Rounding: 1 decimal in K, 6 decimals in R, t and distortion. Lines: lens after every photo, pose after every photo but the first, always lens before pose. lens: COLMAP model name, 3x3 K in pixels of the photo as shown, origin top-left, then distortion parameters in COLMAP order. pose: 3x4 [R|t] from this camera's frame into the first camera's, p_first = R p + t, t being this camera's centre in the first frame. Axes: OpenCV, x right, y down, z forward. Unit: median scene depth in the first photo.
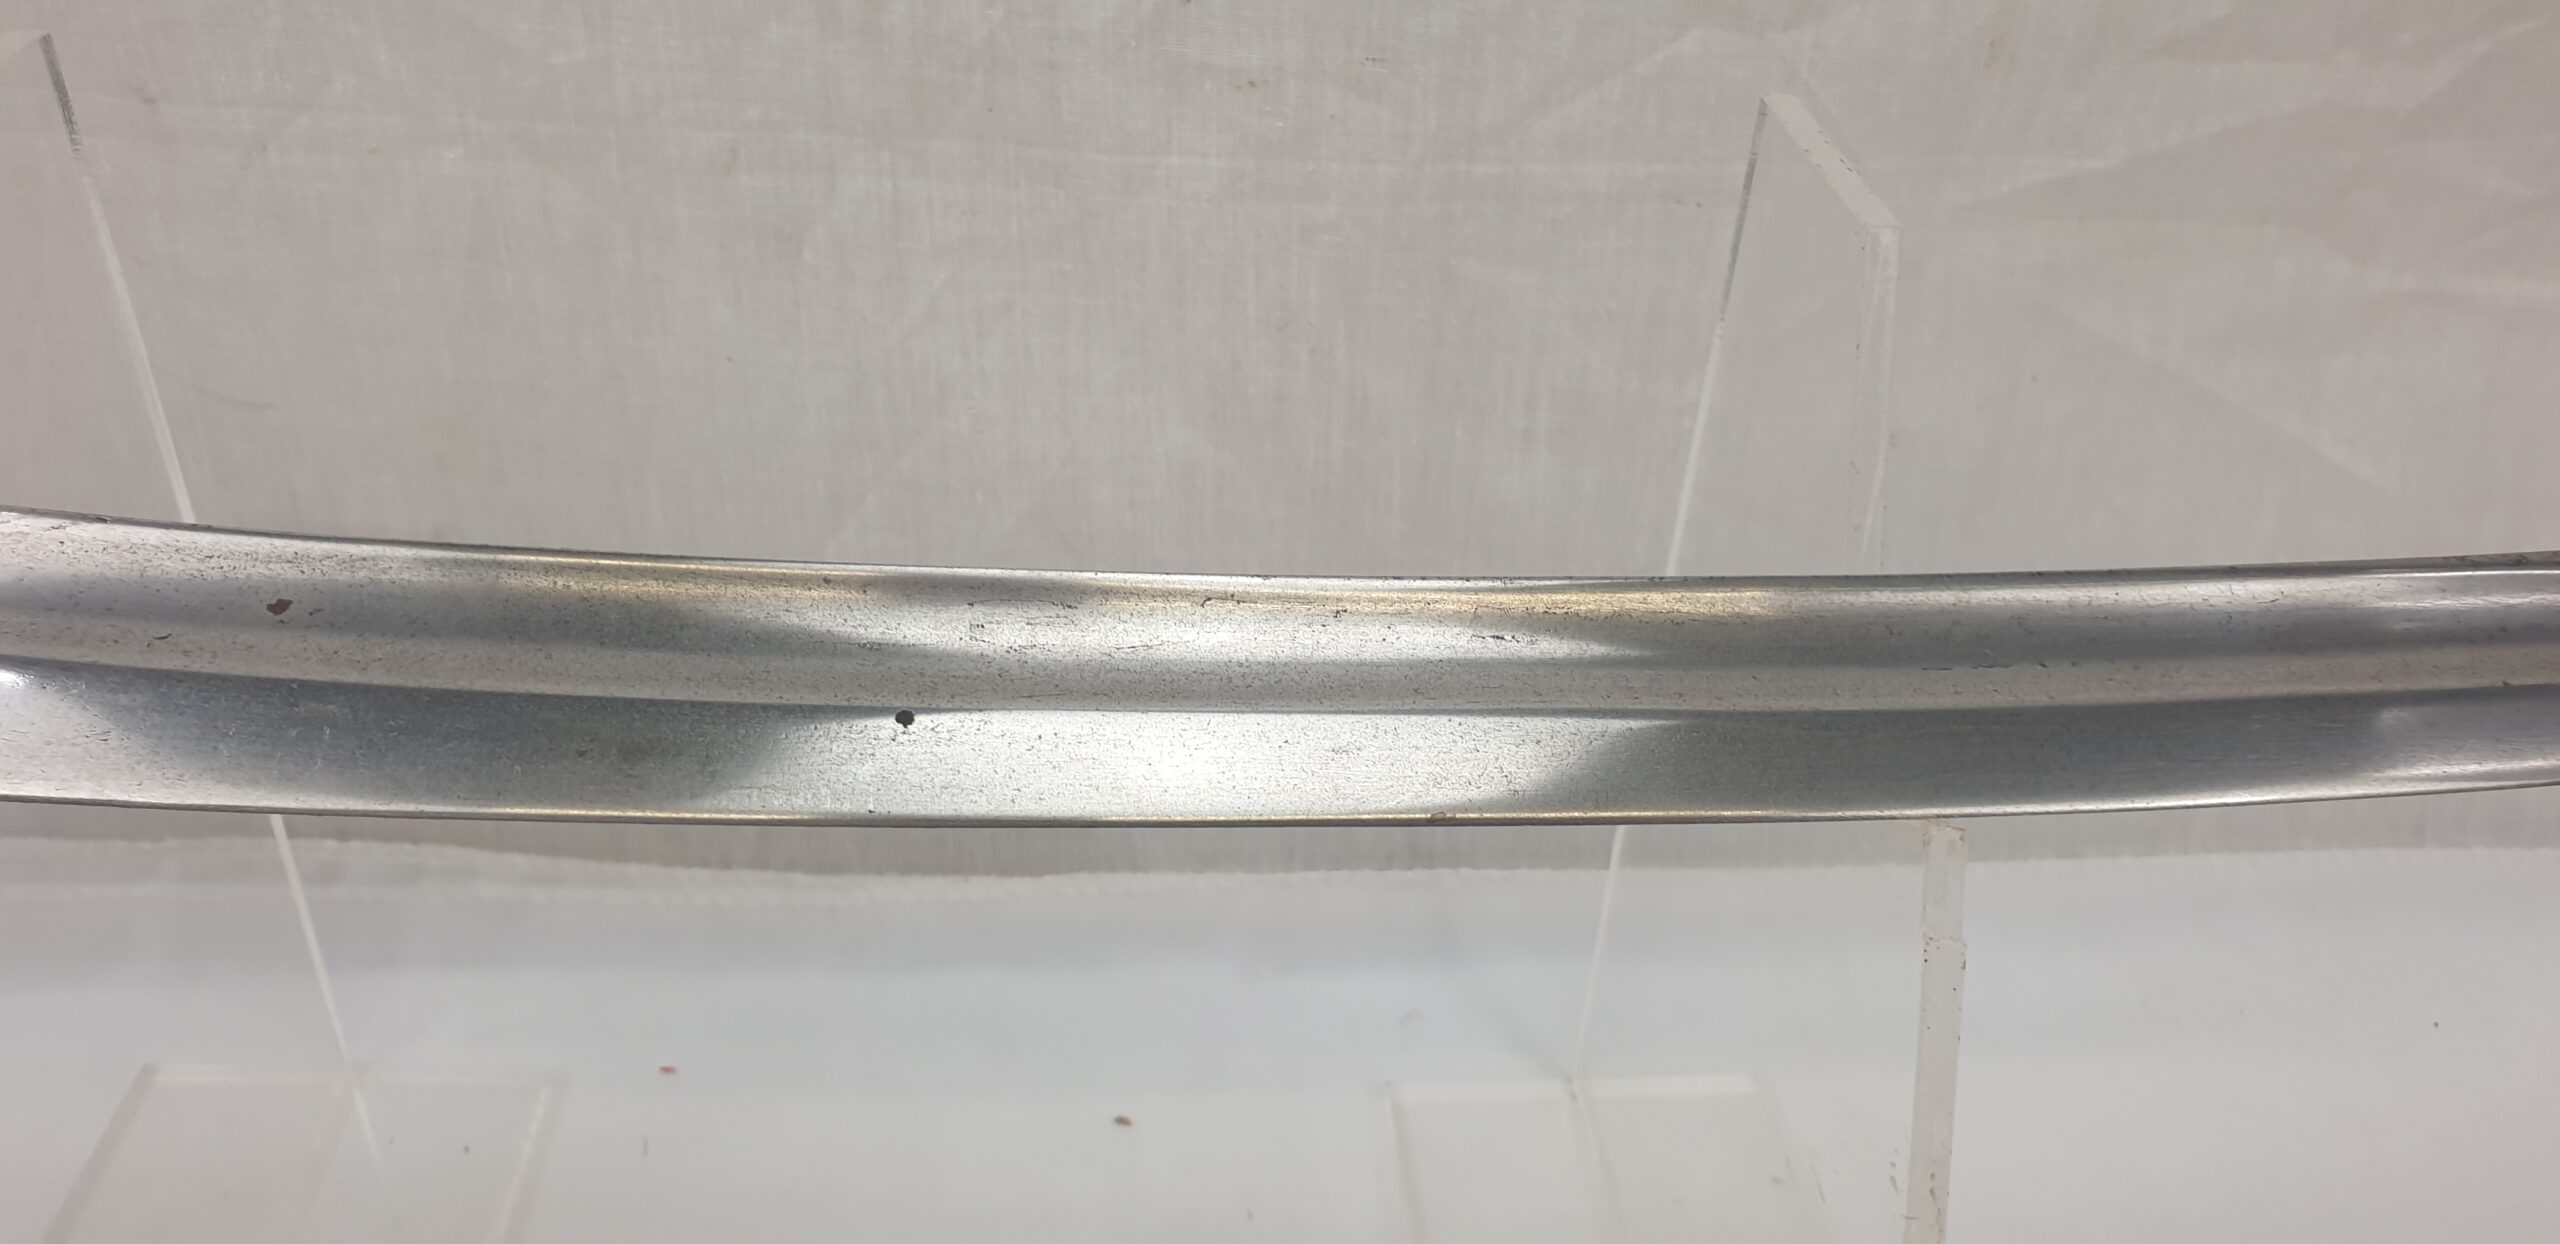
lens RADIAL K [[2104.7, 0, 1317.0], [0, 2104.7, 611.2], [0, 0, 1]] dist [-0.005727, -0.011585]
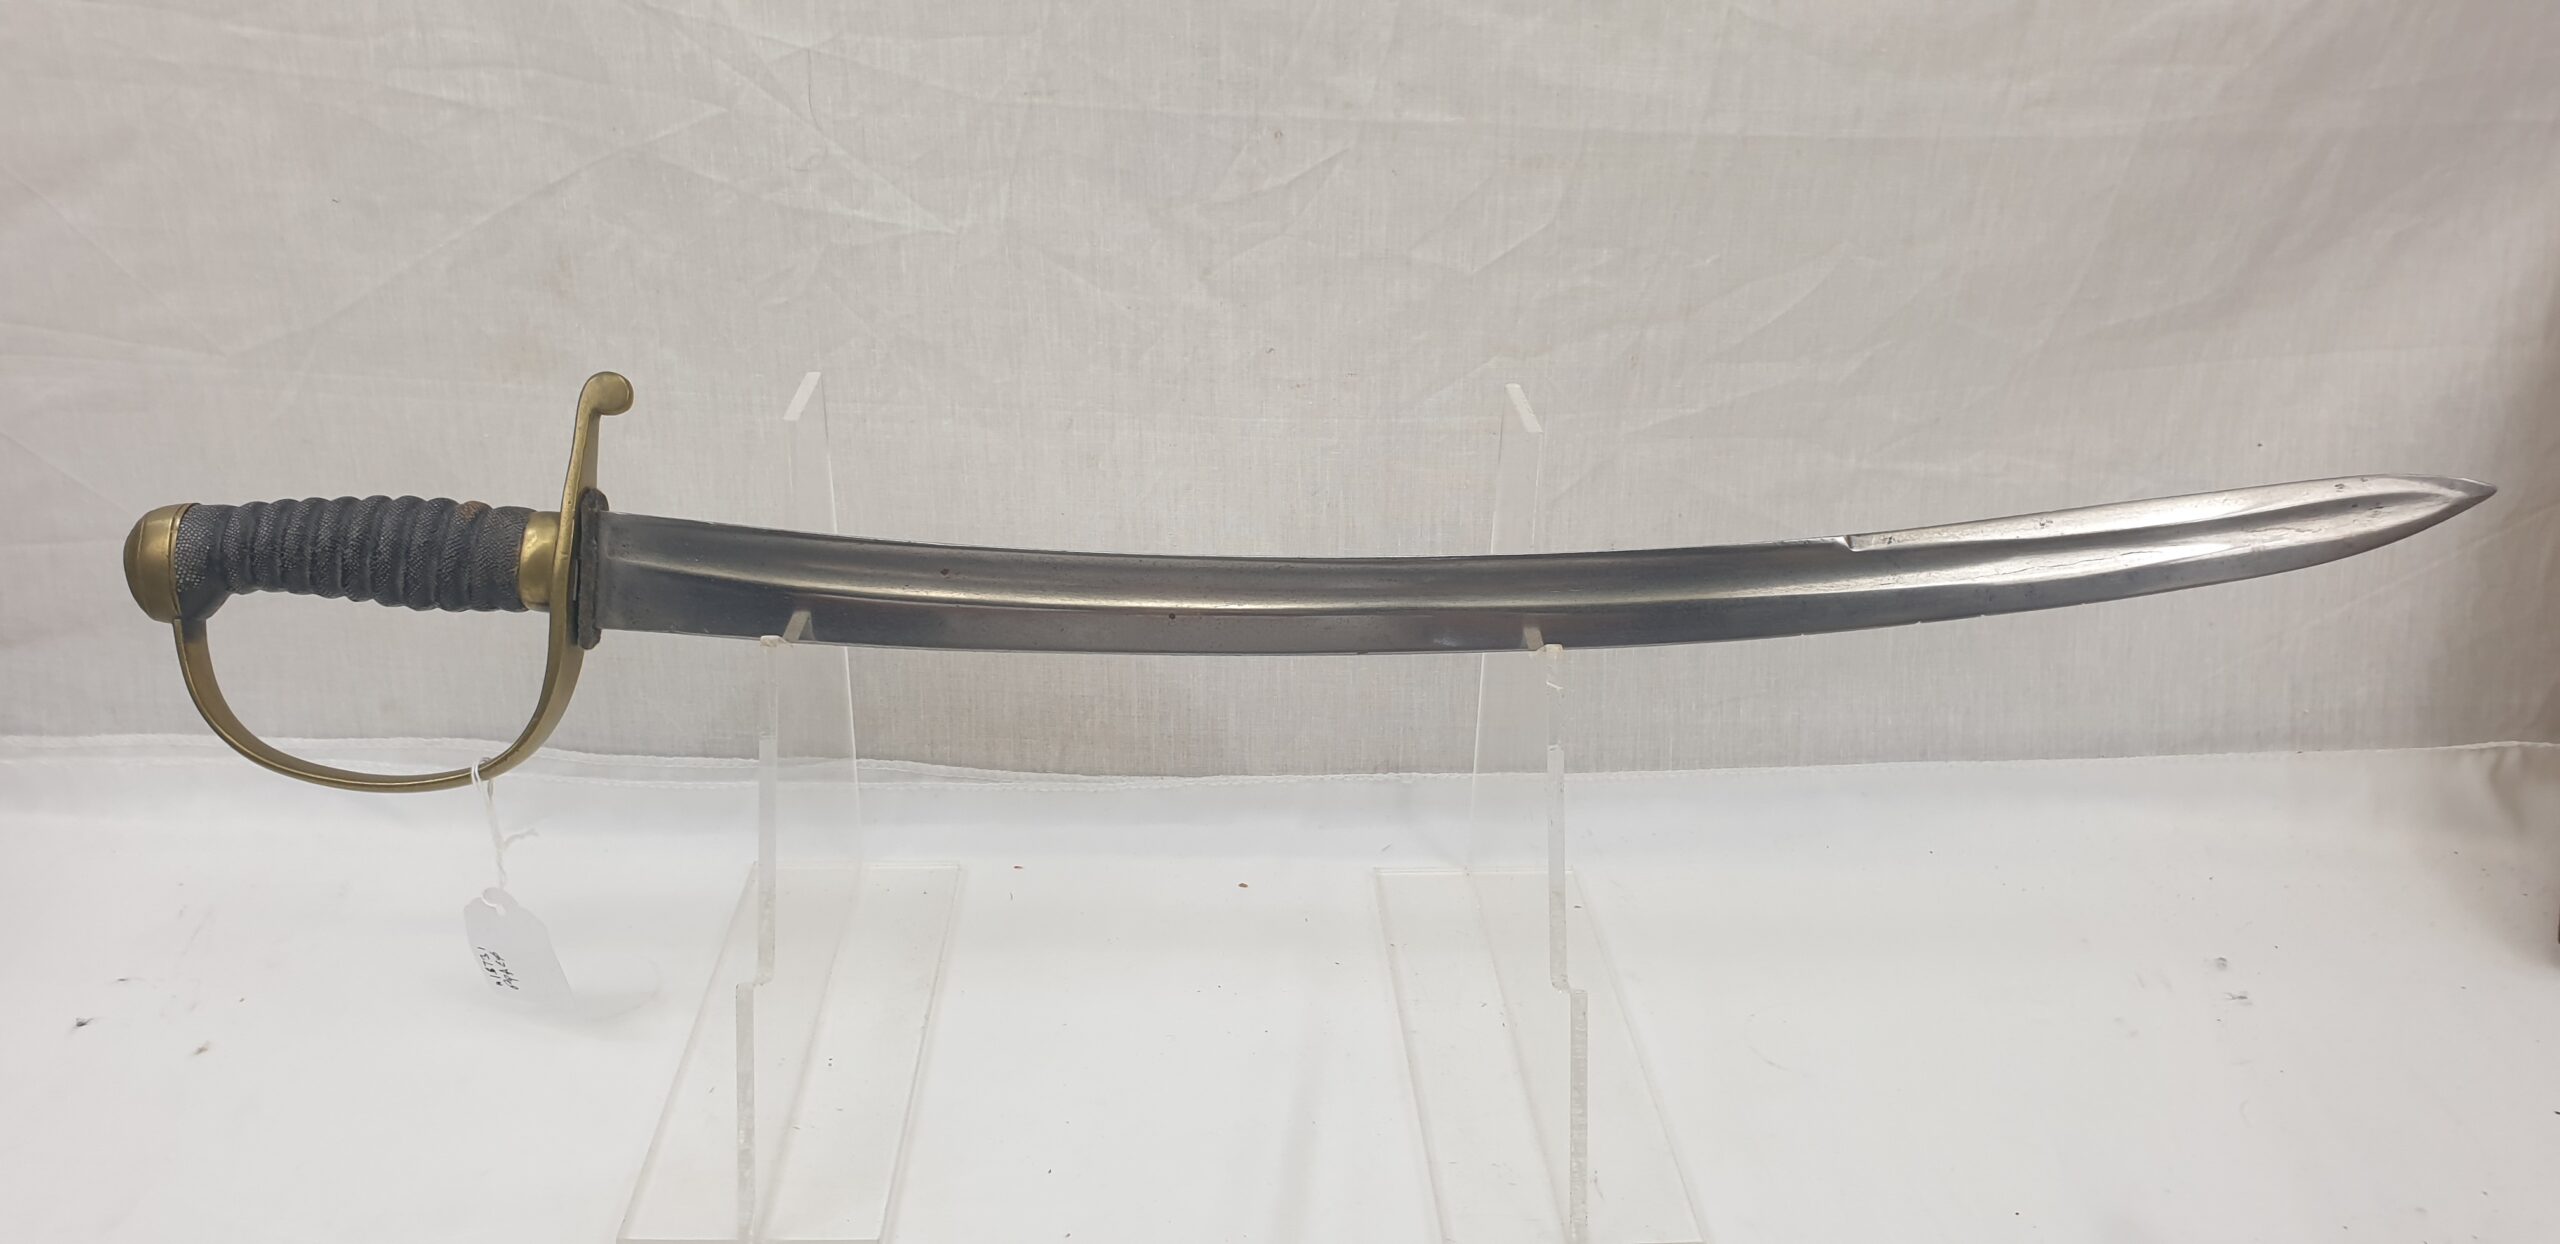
lens RADIAL K [[2104.7, 0, 1271.7], [0, 2104.7, 581.8], [0, 0, 1]] dist [-0.005727, -0.011585]
pose [[0.998590, -0.019166, -0.049500, 0.044084], [0.011632, 0.988885, -0.148226, 0.274134], [0.051791, 0.147441, 0.987714, -1.122790]]
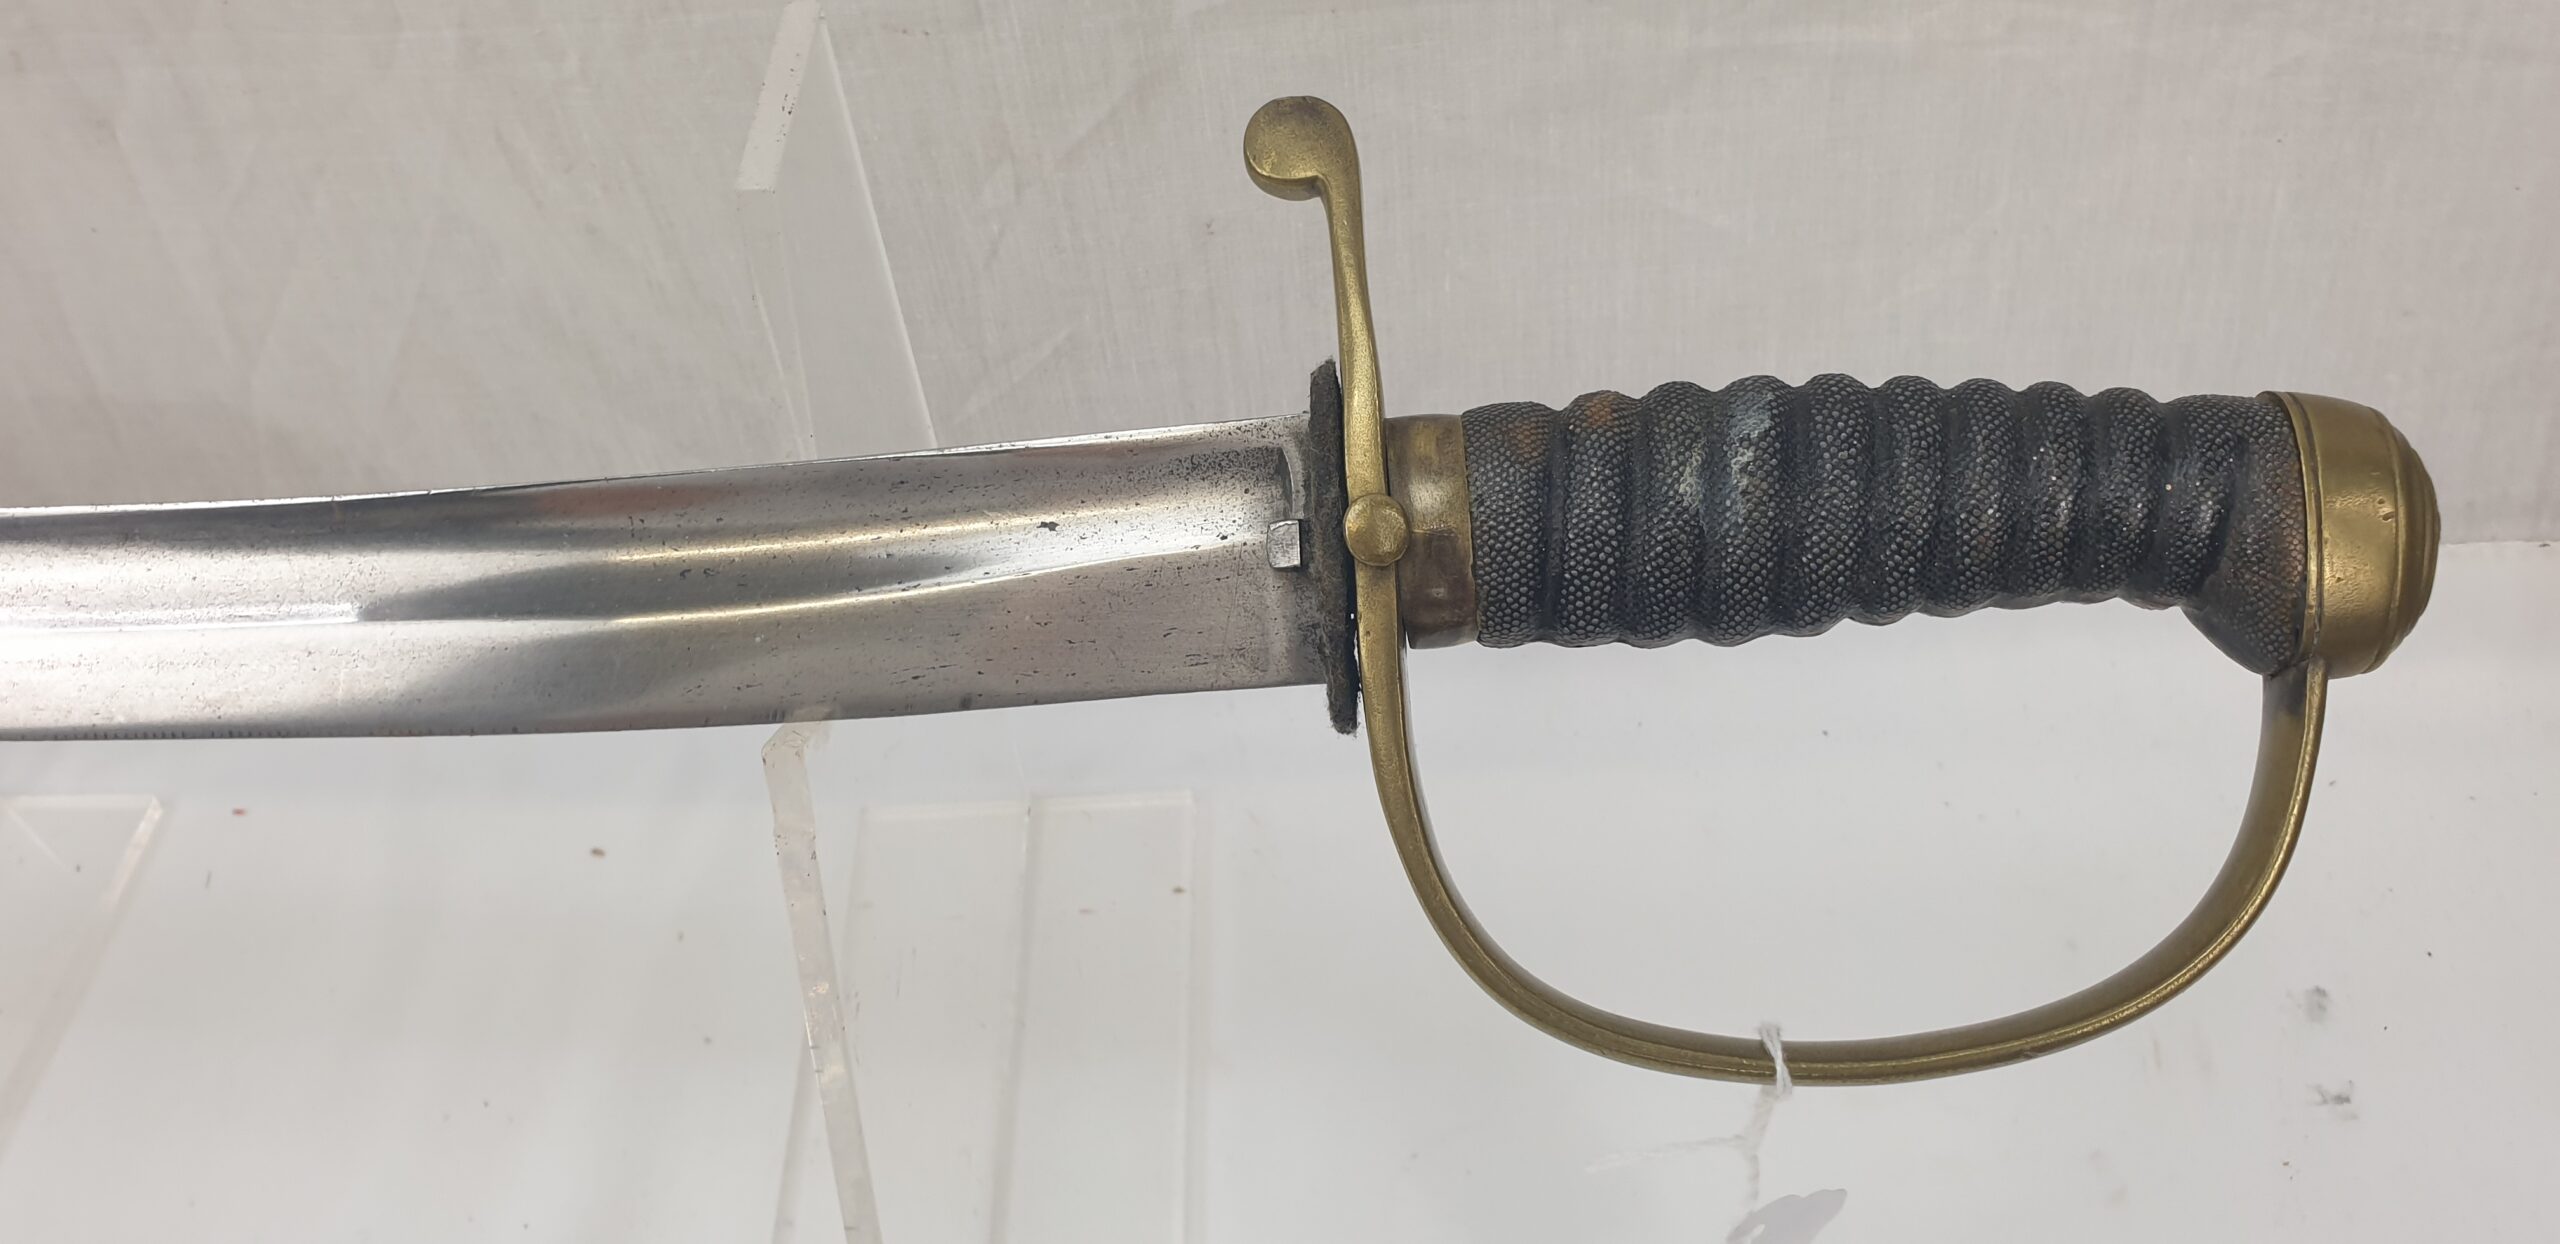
lens RADIAL K [[2104.7, 0, 1358.8], [0, 2104.7, 646.4], [0, 0, 1]] dist [-0.005727, -0.011585]
pose [[0.992486, -0.021682, -0.120421, 0.506907], [0.051815, 0.966049, 0.253111, -0.151919], [0.110845, -0.257448, 0.959913, -0.042596]]
